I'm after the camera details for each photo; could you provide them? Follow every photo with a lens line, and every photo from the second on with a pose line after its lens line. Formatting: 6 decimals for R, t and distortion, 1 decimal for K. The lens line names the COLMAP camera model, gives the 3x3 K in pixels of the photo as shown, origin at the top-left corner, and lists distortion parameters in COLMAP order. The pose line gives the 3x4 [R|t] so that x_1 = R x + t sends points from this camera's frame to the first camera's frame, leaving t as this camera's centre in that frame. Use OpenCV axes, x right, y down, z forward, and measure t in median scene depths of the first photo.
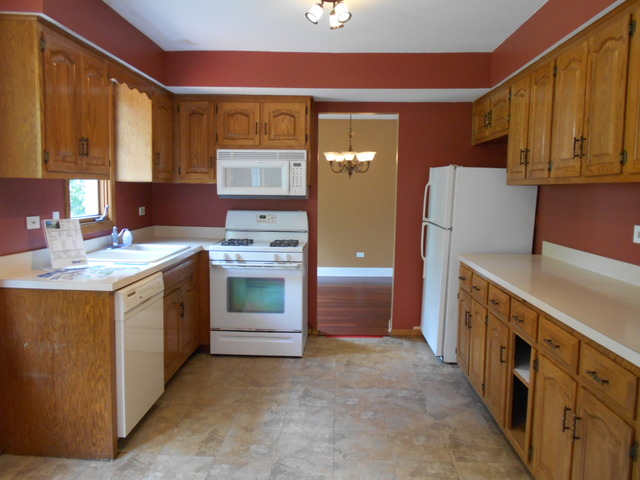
lens RADIAL K [[506.0, 0, 323.9], [0, 506.0, 238.8], [0, 0, 1]] dist [-0.009093, -0.004259]
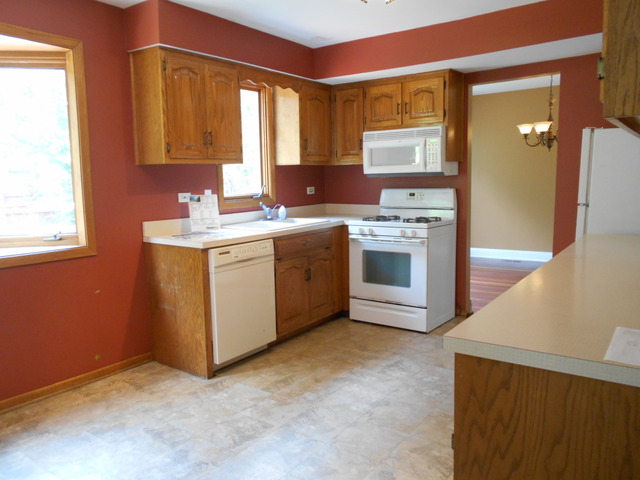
lens RADIAL K [[506.0, 0, 326.9], [0, 506.0, 239.1], [0, 0, 1]] dist [-0.009093, -0.004259]
pose [[0.830228, 0.036368, -0.556237, 0.416333], [-0.020336, 0.999181, 0.034975, 0.019749], [0.557053, -0.017725, 0.830288, 0.072280]]
